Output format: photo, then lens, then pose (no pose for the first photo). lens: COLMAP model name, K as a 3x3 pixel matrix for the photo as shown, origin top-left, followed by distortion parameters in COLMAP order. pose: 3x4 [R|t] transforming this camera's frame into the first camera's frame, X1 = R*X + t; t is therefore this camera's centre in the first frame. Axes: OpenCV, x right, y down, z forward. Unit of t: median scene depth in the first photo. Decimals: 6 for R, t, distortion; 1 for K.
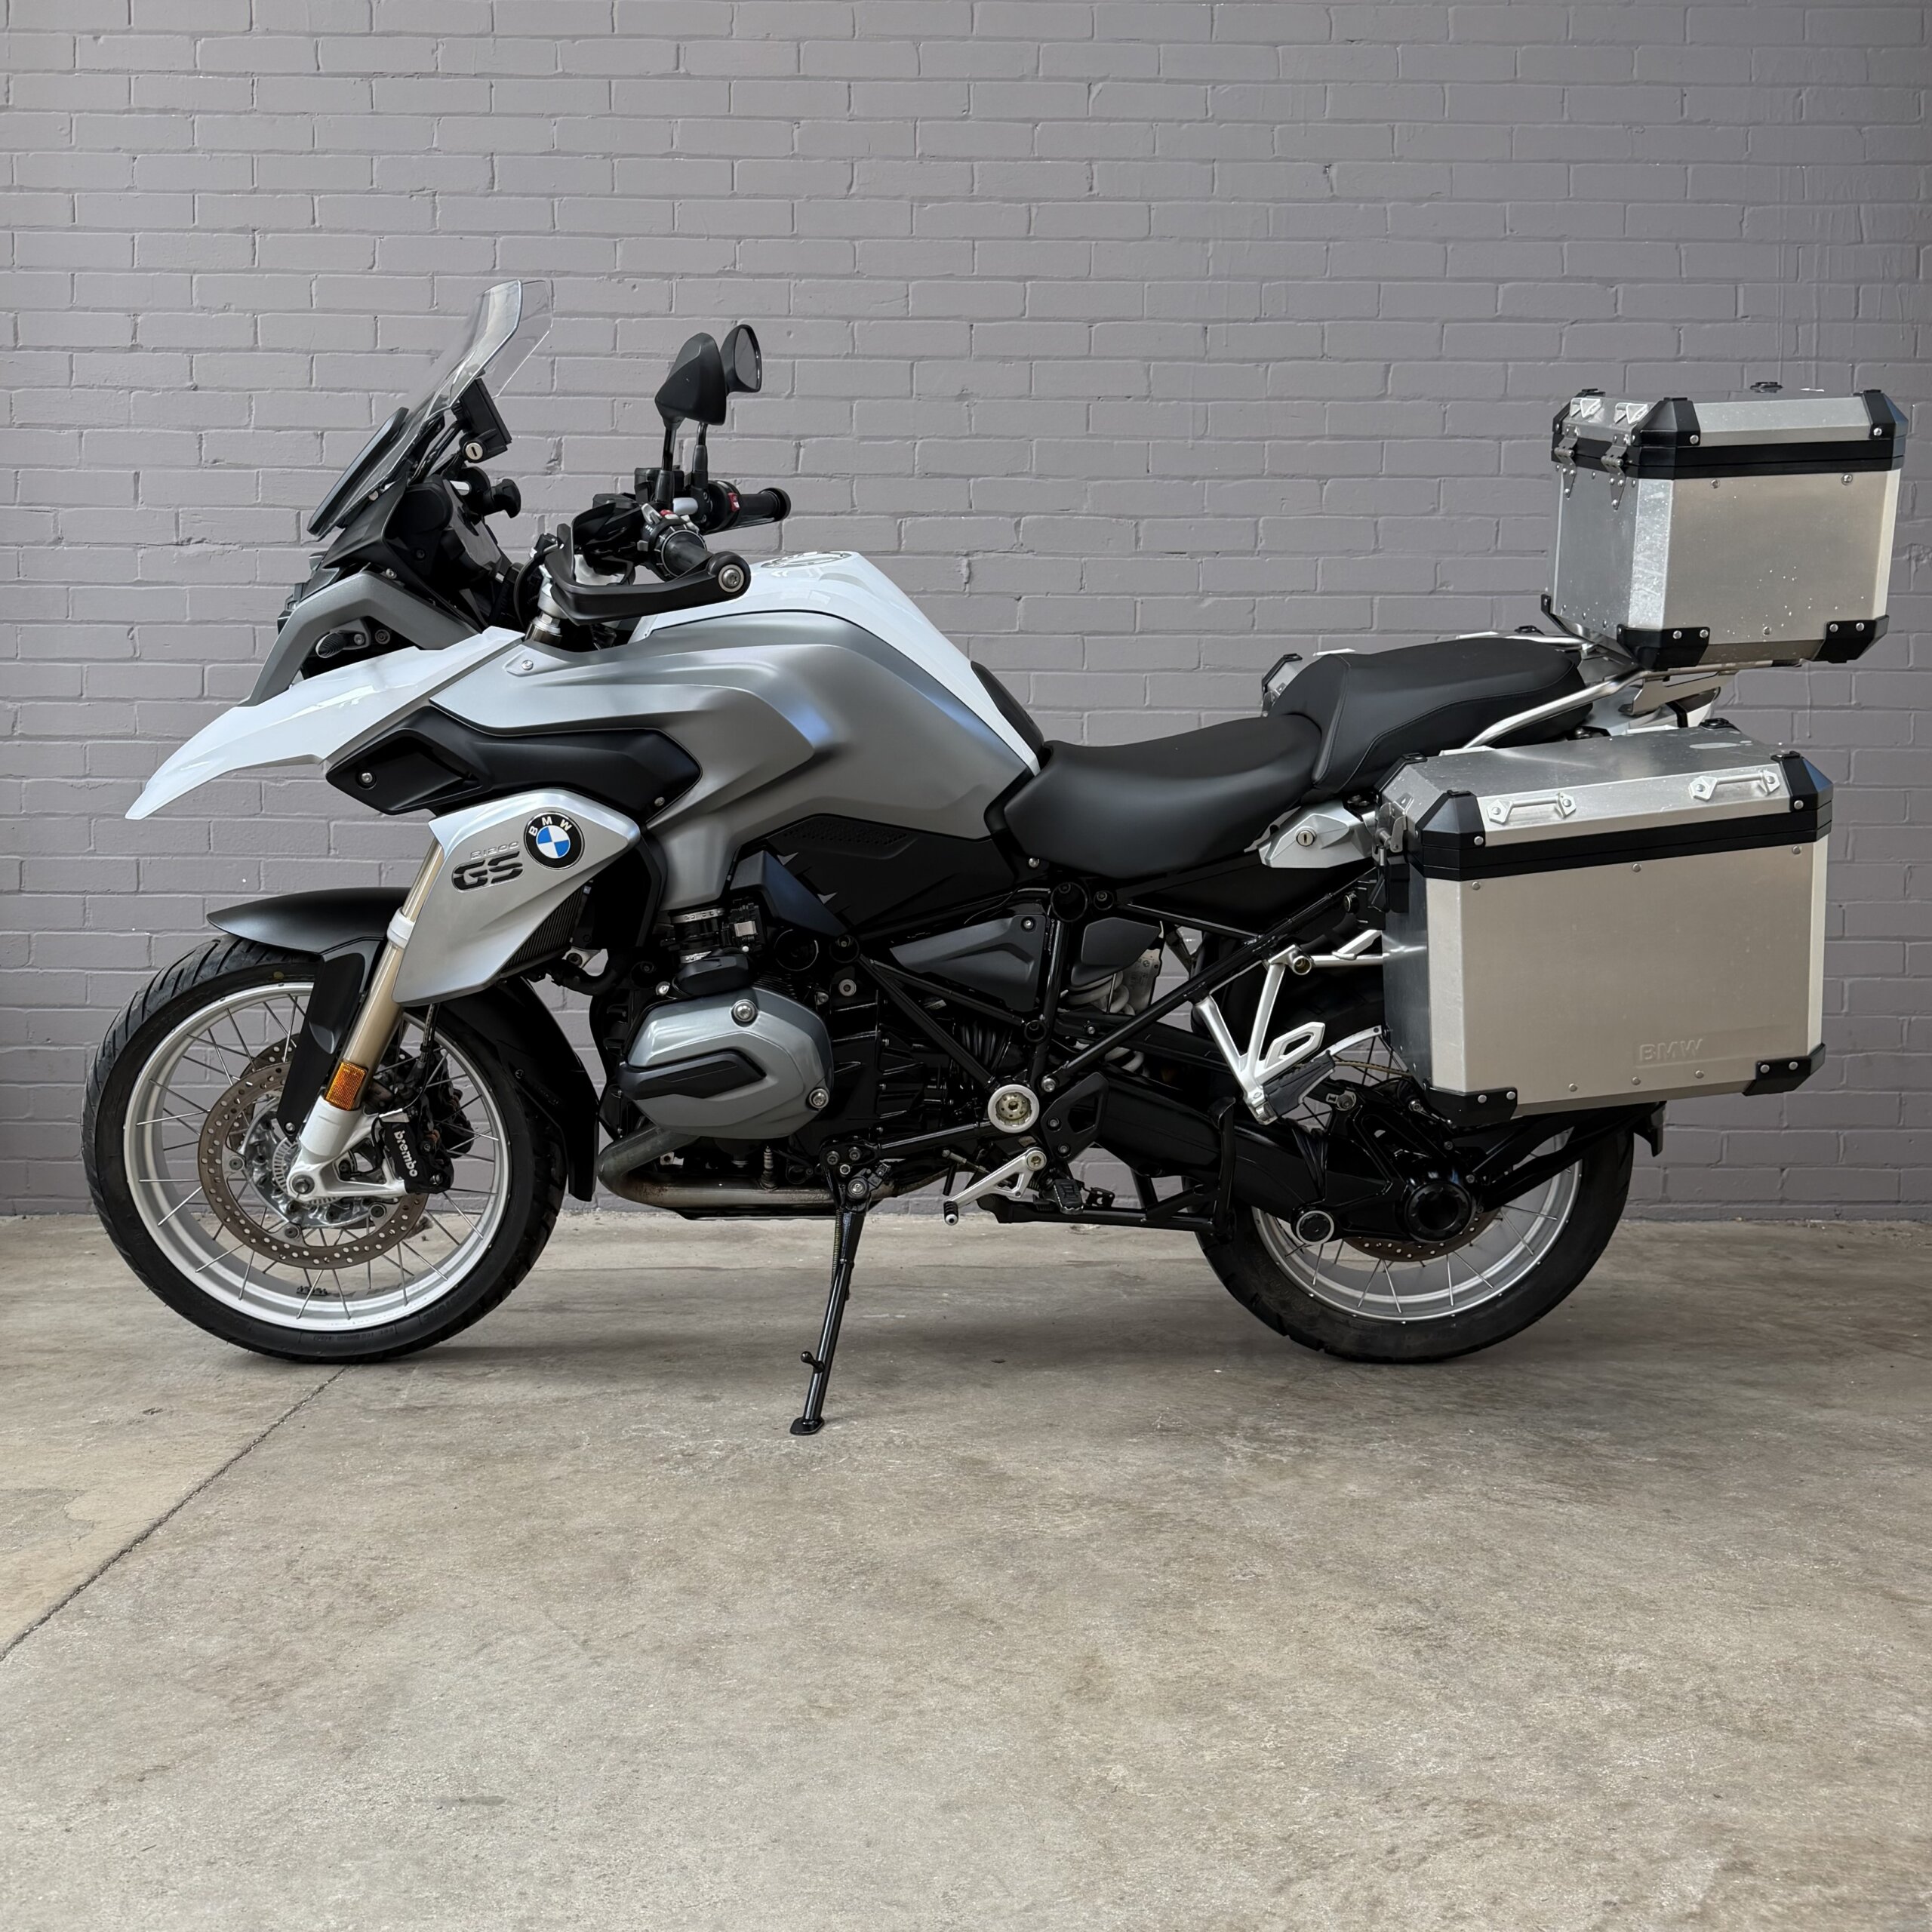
lens RADIAL K [[1989.2, 0, 957.8], [0, 1989.2, 966.4], [0, 0, 1]] dist [0.191122, -0.428374]
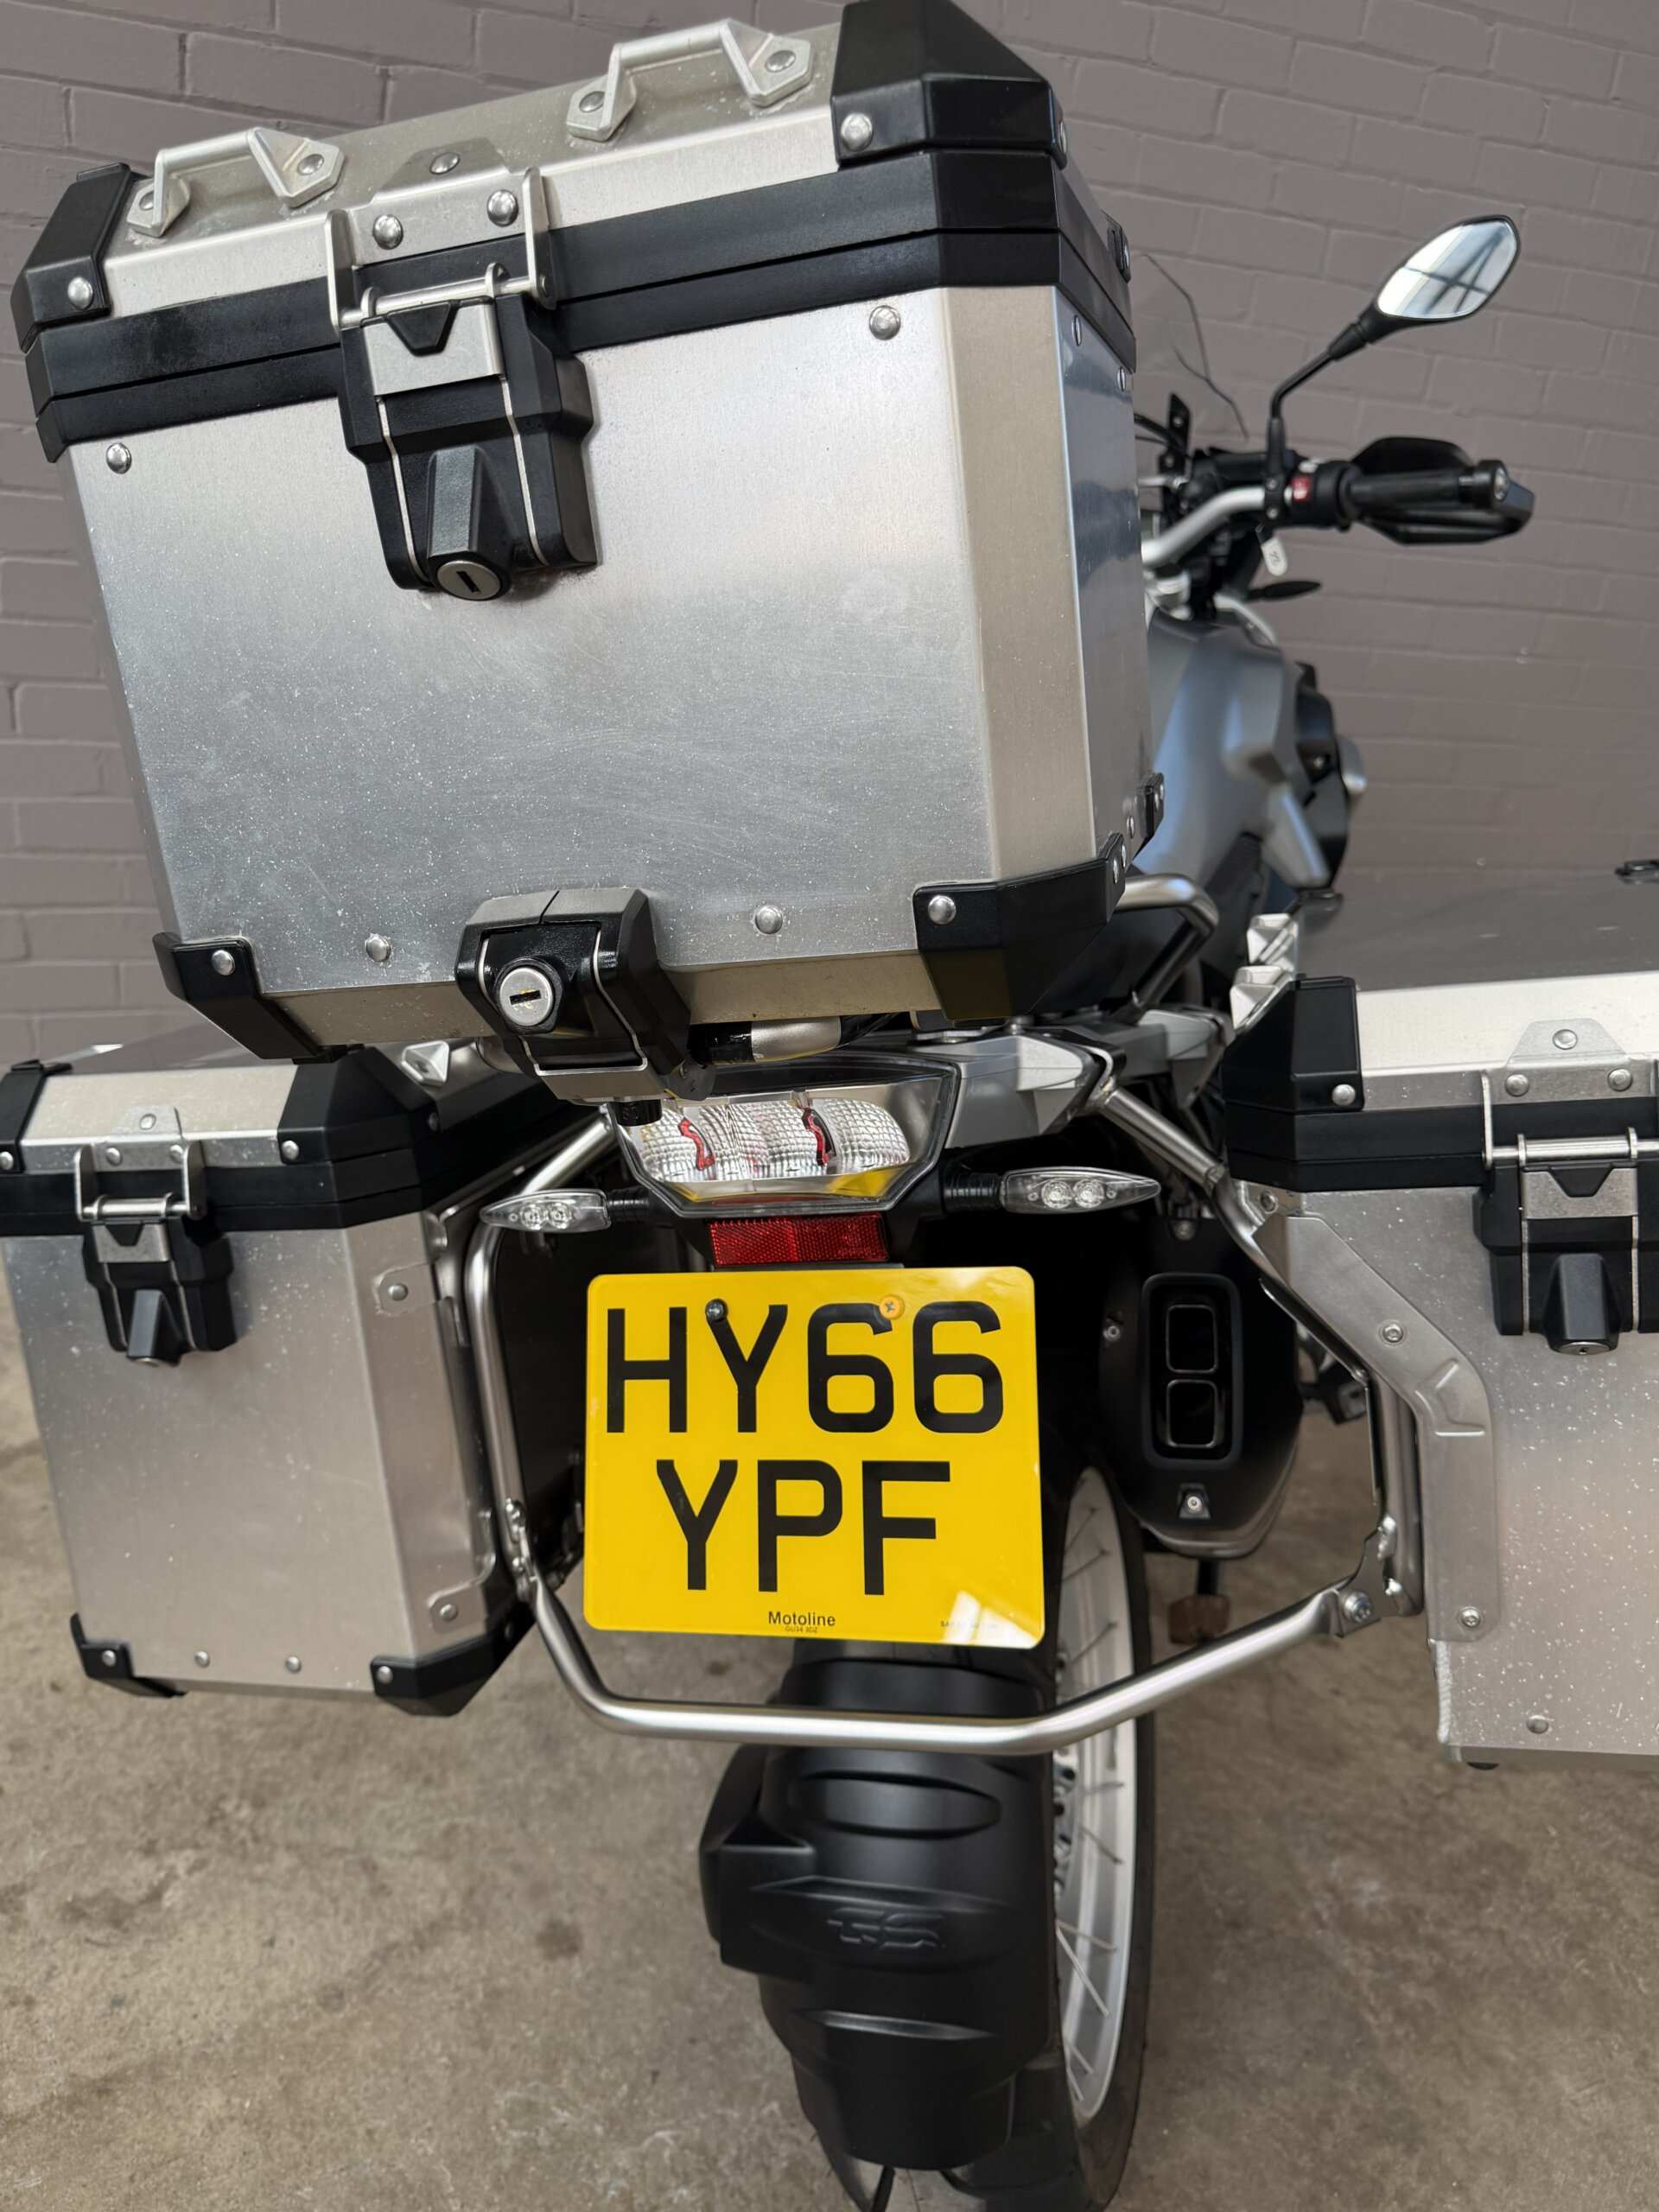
lens RADIAL K [[1704.9, 0, 829.6], [0, 1704.9, 1118.5], [0, 0, 1]] dist [-0.002907, -0.003798]
pose [[0.935440, -0.045865, 0.350498, -0.149666], [-0.084032, 0.934268, 0.346529, -0.153604], [-0.343353, -0.353610, 0.870097, 0.391877]]
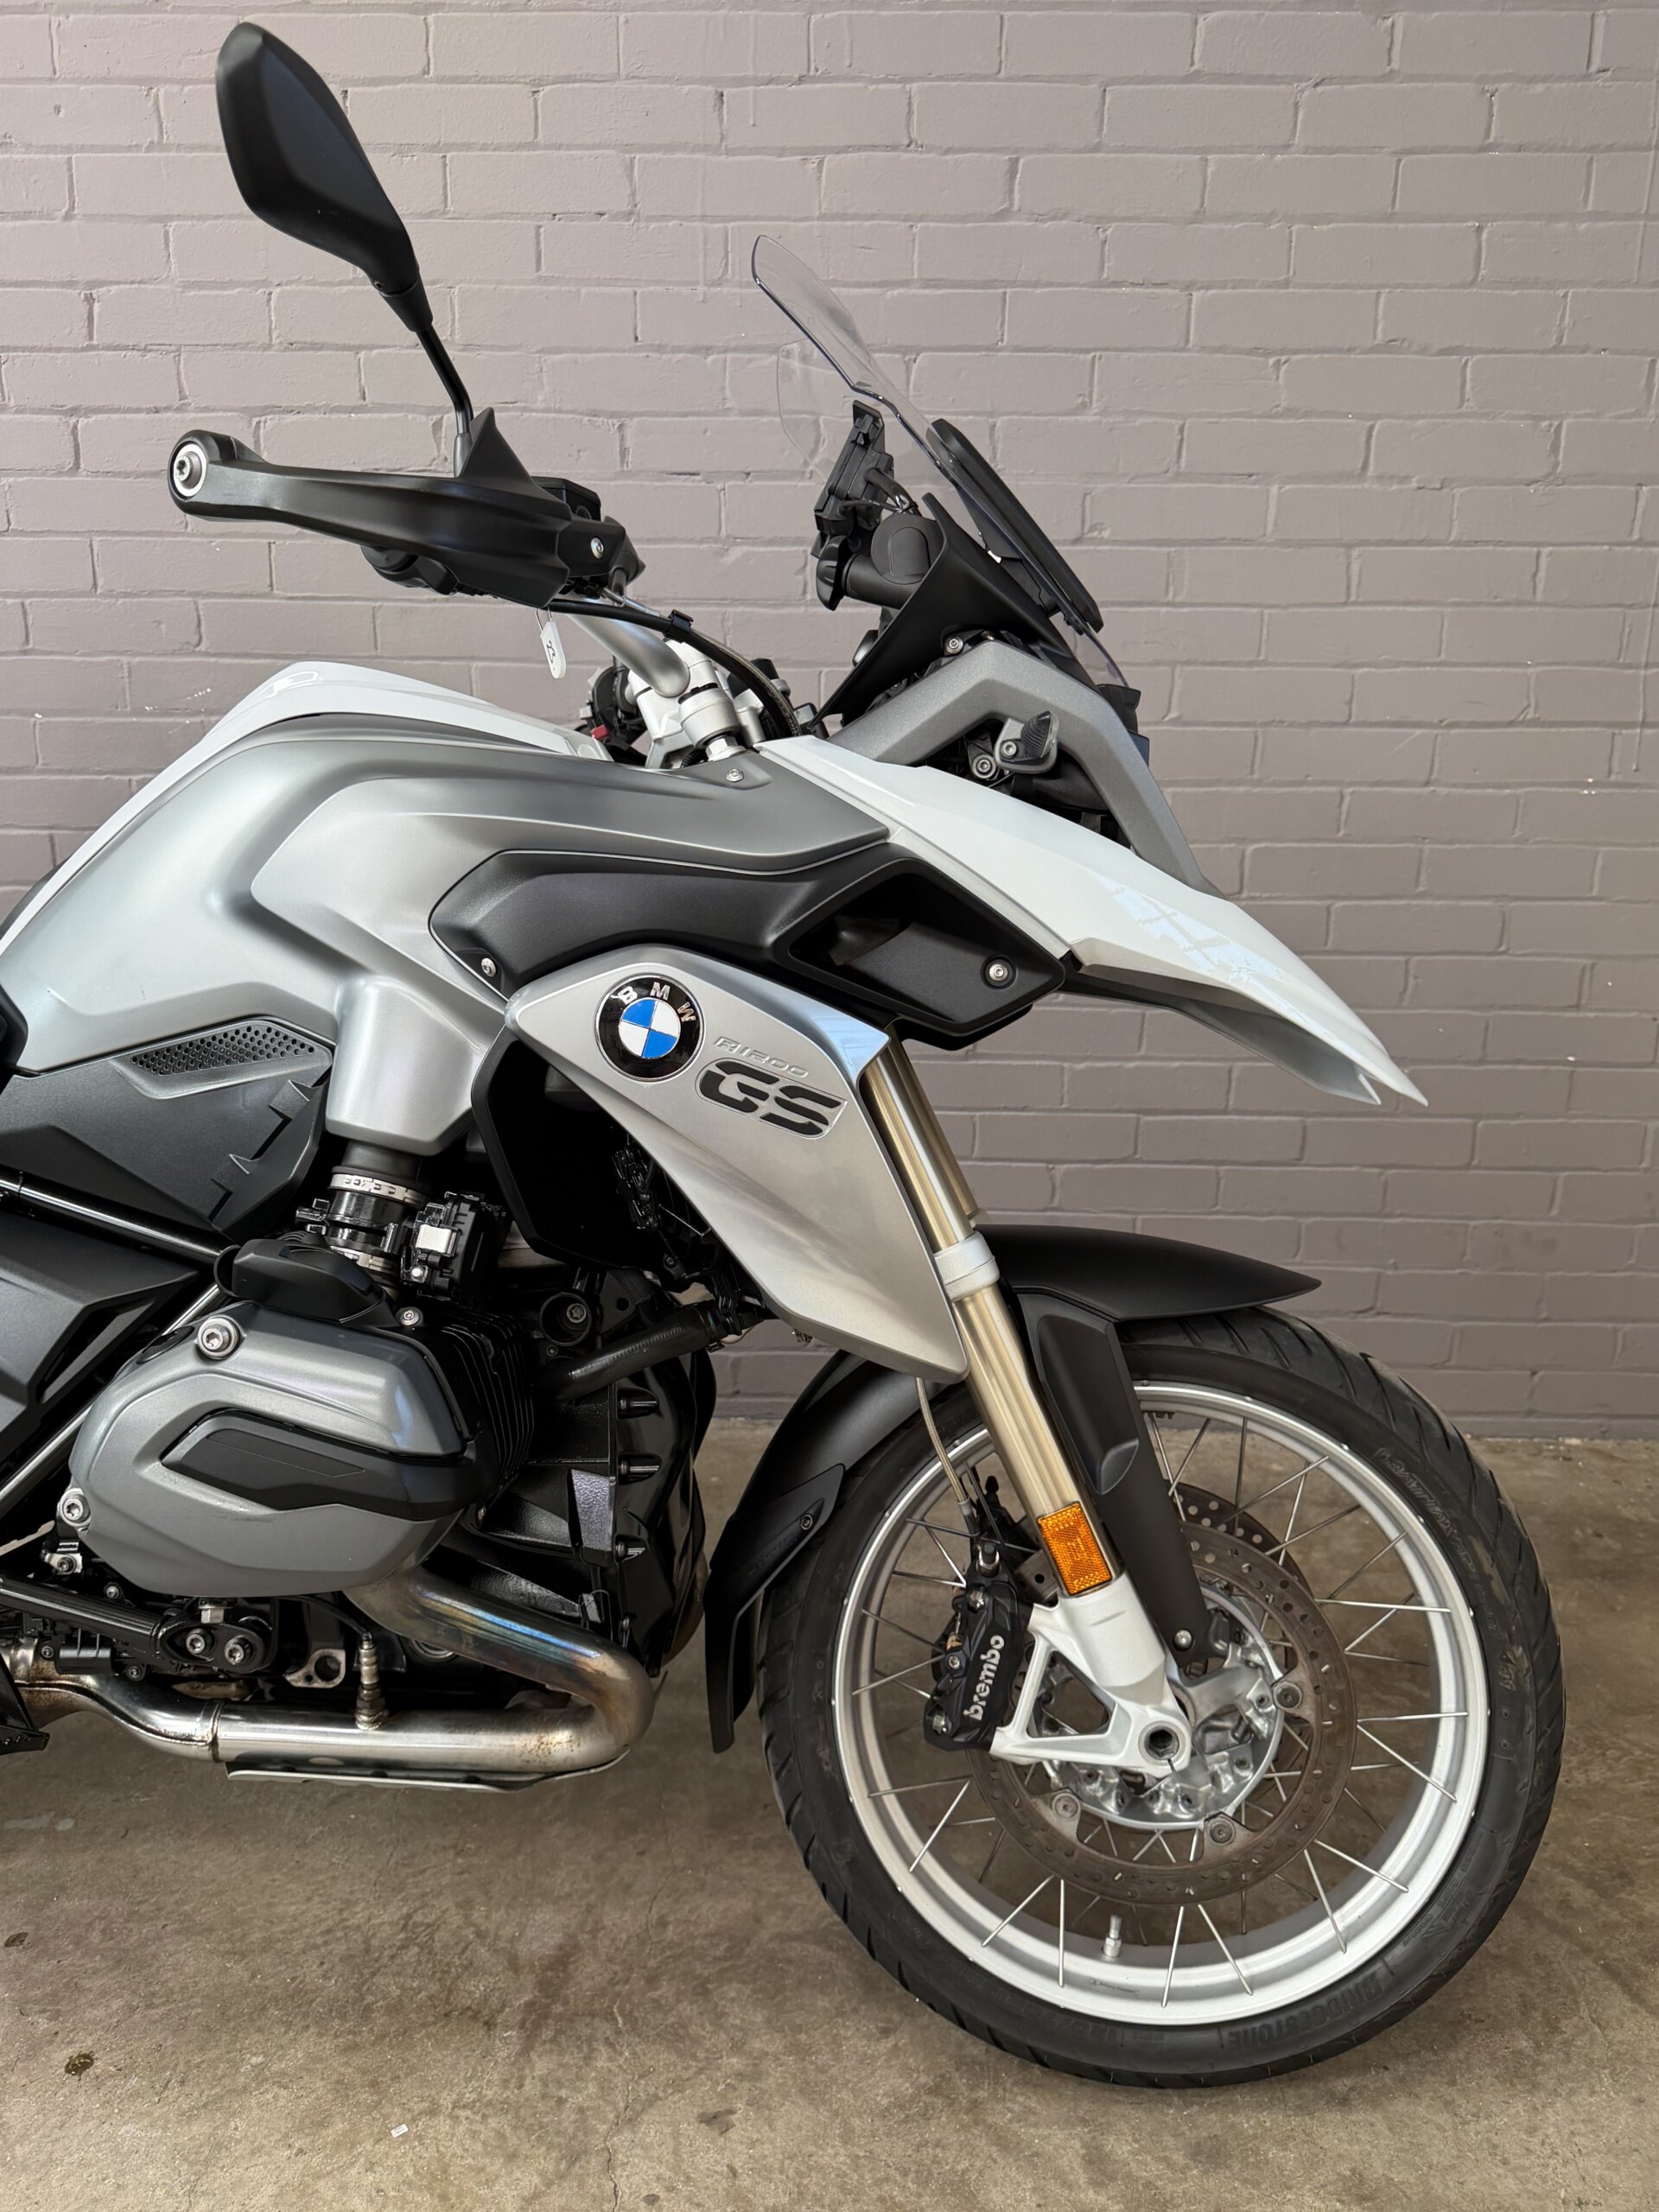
lens RADIAL K [[1694.3, 0, 829.5], [0, 1694.3, 1106.0], [0, 0, 1]] dist [0.005543, -0.006263]
pose [[0.999164, 0.013036, -0.038758, 0.180930], [-0.004179, 0.975415, 0.220338, -0.128950], [0.040677, -0.219992, 0.974653, 0.429534]]
